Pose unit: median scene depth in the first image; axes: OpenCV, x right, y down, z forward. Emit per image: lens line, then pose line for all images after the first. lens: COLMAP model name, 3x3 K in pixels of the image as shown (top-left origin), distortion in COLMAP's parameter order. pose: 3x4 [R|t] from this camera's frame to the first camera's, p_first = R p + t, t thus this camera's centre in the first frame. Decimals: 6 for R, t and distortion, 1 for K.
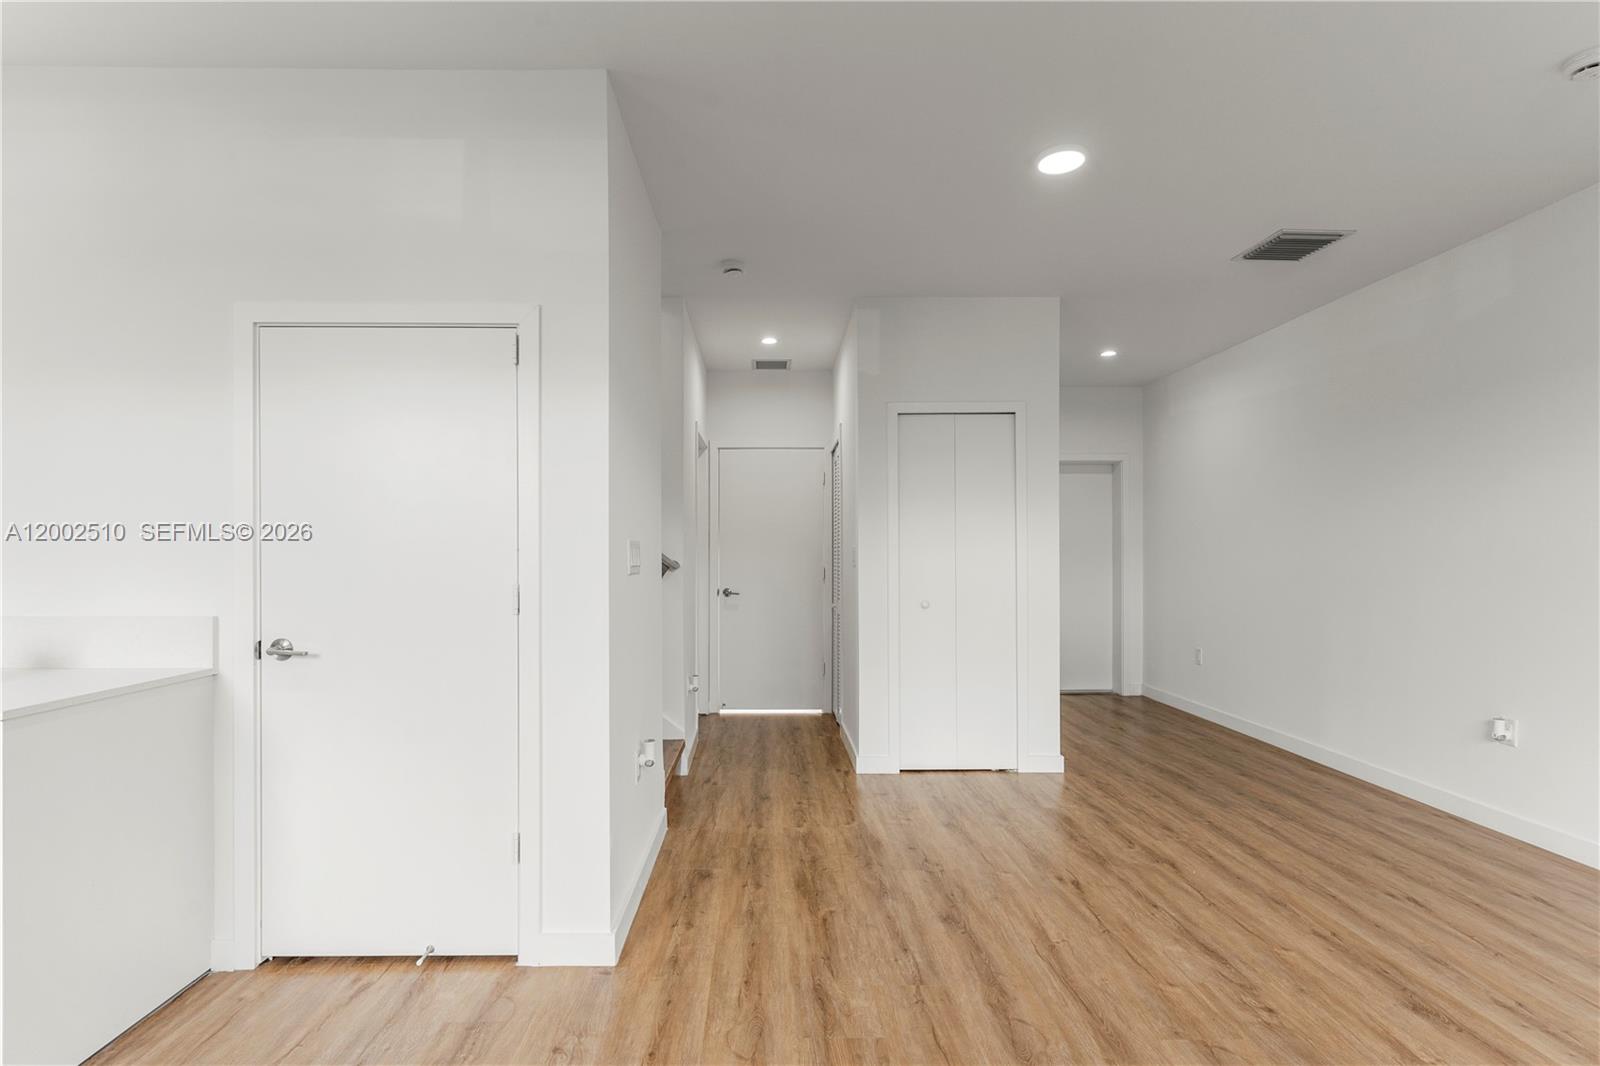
lens RADIAL K [[775.6, 0, 796.8], [0, 775.6, 548.8], [0, 0, 1]] dist [-0.001046, 0.000700]
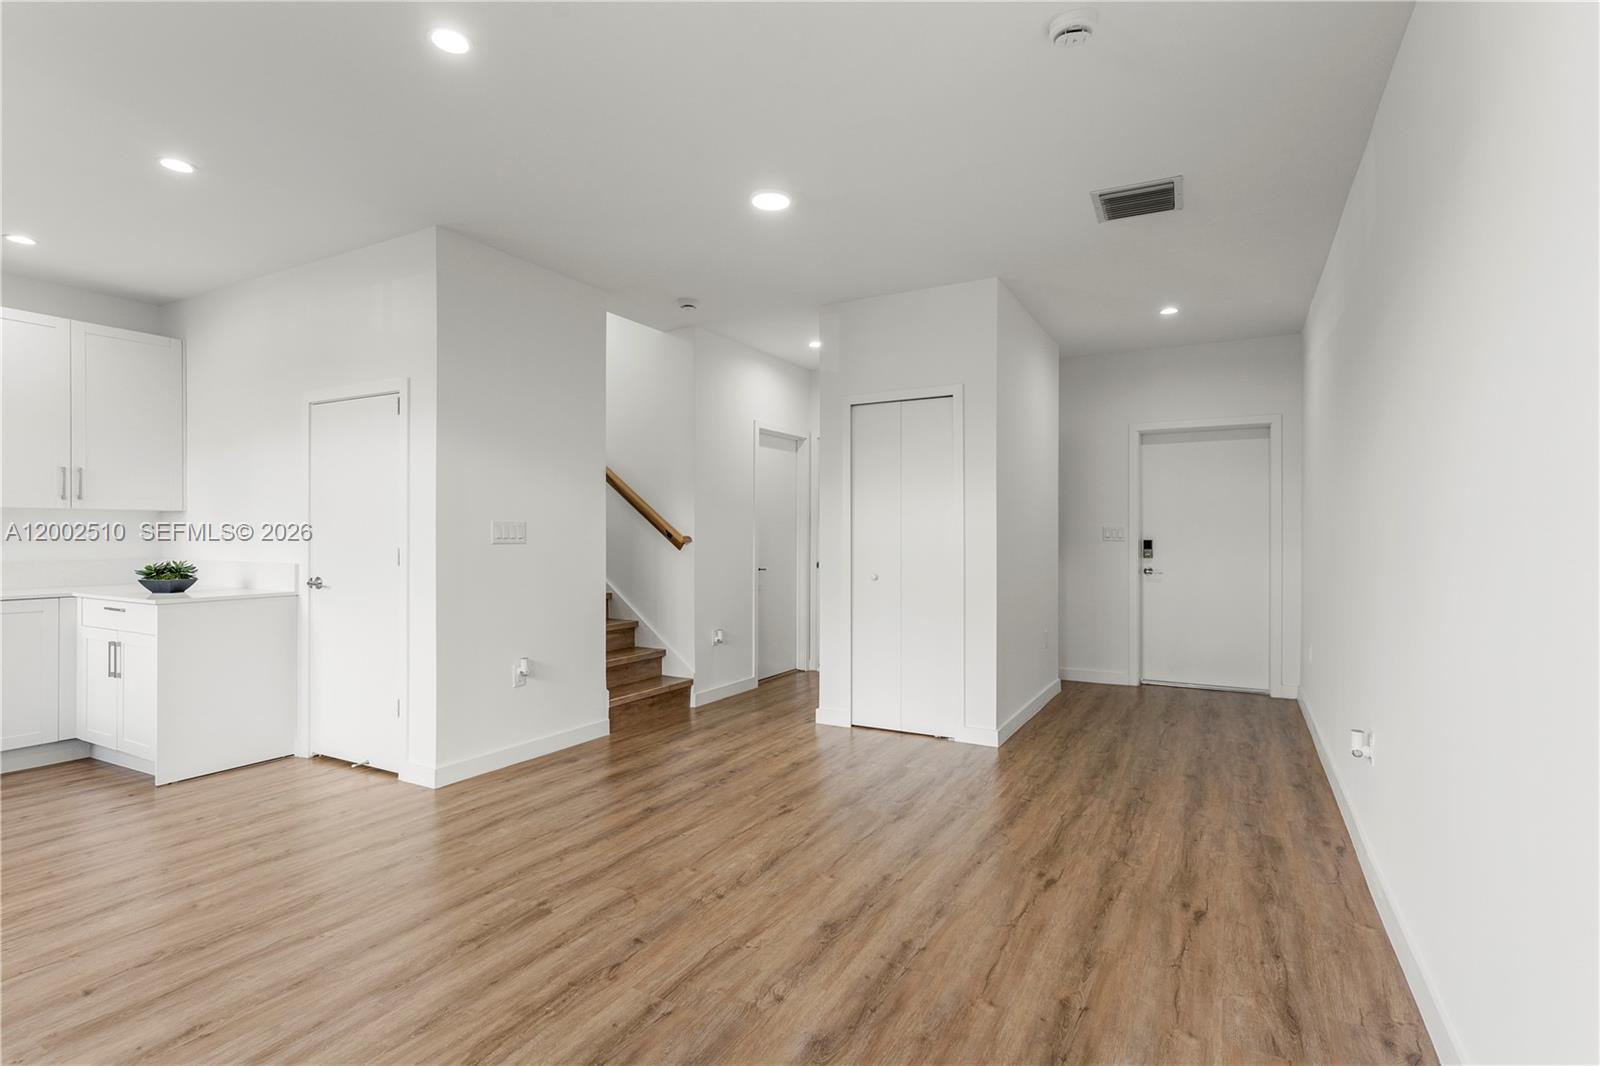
lens RADIAL K [[775.6, 0, 792.3], [0, 775.6, 527.0], [0, 0, 1]] dist [-0.001046, 0.000700]
pose [[0.870864, -0.001303, -0.491523, 0.879529], [0.001789, 0.999998, 0.000518, 0.000434], [0.491521, -0.001331, 0.870865, -0.018183]]
